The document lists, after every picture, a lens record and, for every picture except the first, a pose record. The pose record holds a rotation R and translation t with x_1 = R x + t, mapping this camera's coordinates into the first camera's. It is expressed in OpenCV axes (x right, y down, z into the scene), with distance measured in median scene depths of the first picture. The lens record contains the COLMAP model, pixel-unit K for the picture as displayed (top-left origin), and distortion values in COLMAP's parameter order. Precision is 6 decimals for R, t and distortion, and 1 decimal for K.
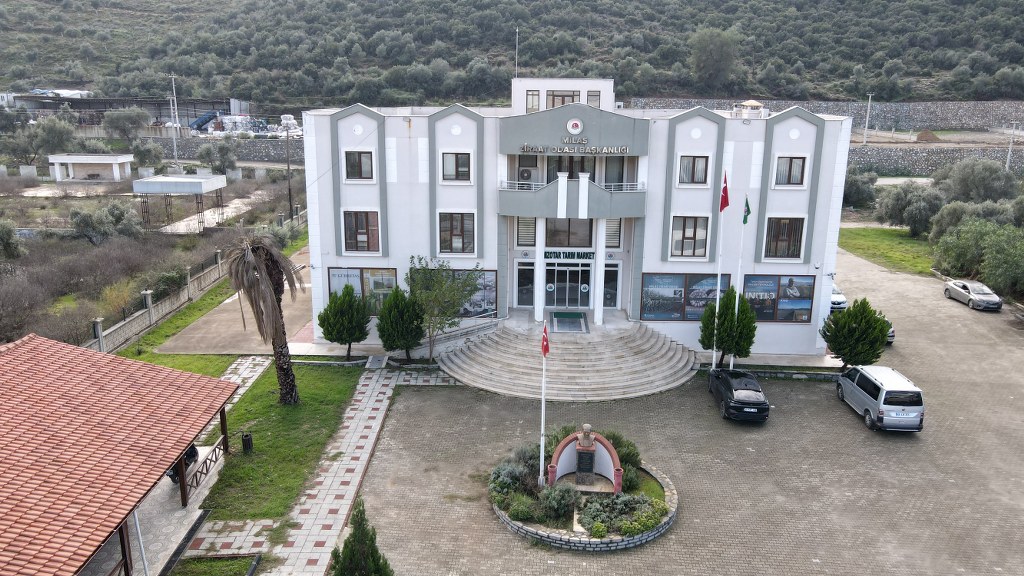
lens RADIAL K [[757.0, 0, 512.0], [0, 757.0, 288.0], [0, 0, 1]] dist [0.004977, 0.005761]
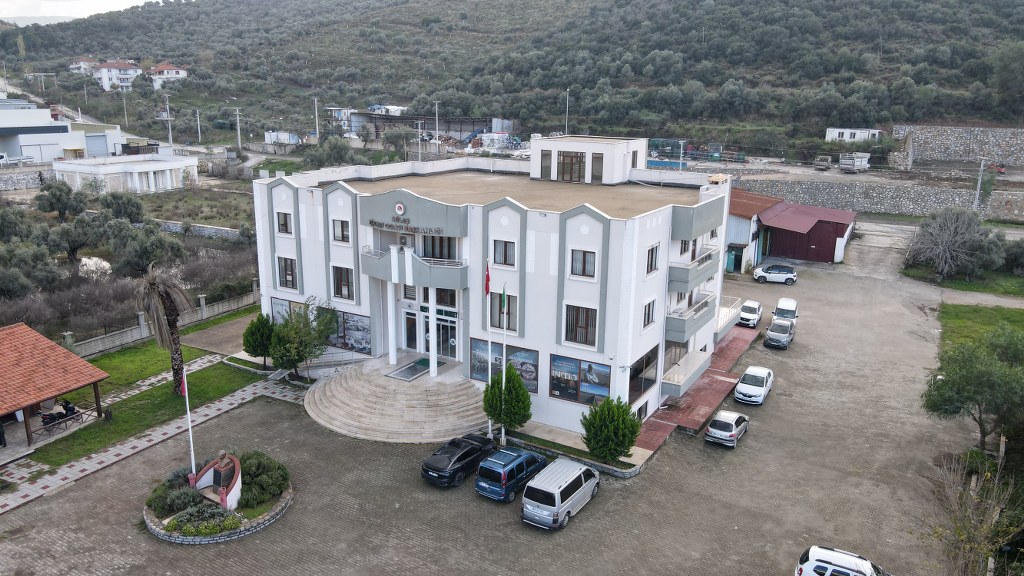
lens RADIAL K [[754.2, 0, 512.0], [0, 754.2, 288.0], [0, 0, 1]] dist [0.007523, 0.010016]
pose [[0.883477, 0.122832, -0.452084, 0.728151], [-0.120635, 0.992121, 0.033813, -0.138901], [0.452675, 0.024664, 0.891334, 0.019217]]
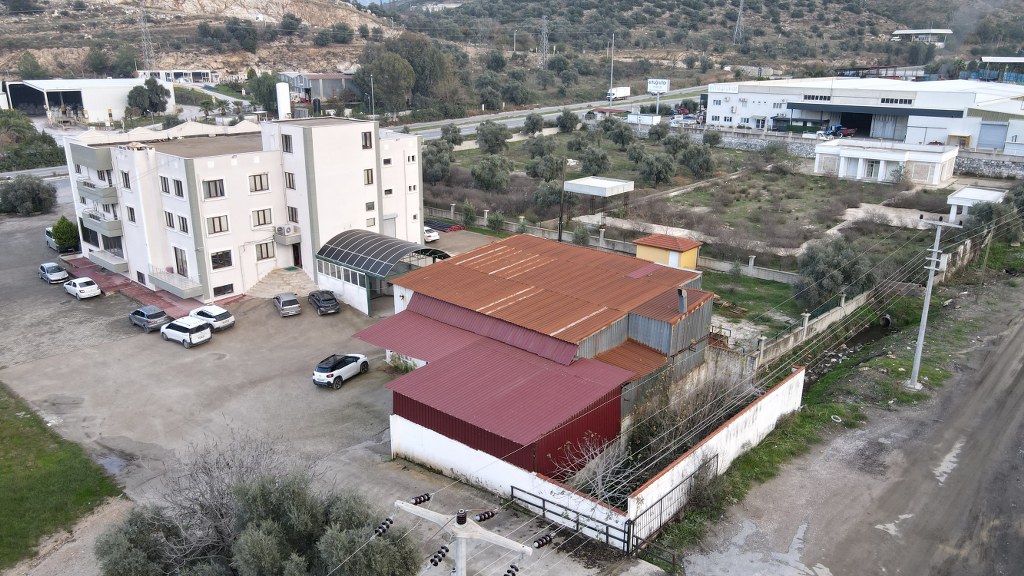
lens RADIAL K [[754.2, 0, 512.0], [0, 754.2, 288.0], [0, 0, 1]] dist [0.007523, 0.010016]
pose [[-0.651706, 0.215917, -0.727089, 1.157342], [-0.194100, 0.879226, 0.435072, -0.936378], [0.733215, 0.424667, -0.531087, 2.979966]]
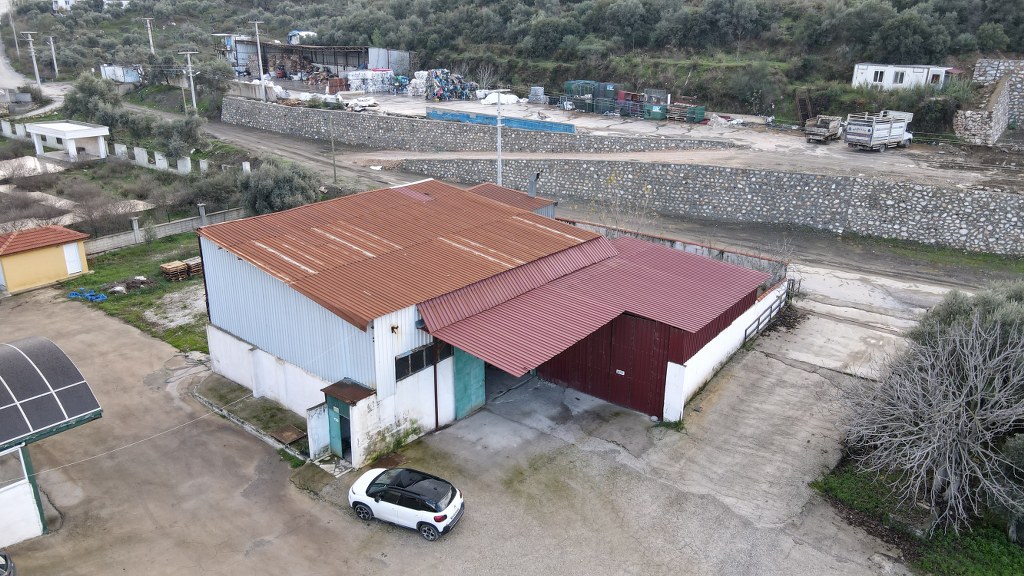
lens RADIAL K [[754.2, 0, 512.0], [0, 754.2, 288.0], [0, 0, 1]] dist [0.007523, 0.010016]
pose [[0.801875, 0.199067, -0.563355, 0.867271], [-0.147757, 0.979649, 0.135852, -0.489582], [0.578934, -0.025697, 0.814969, 1.612216]]
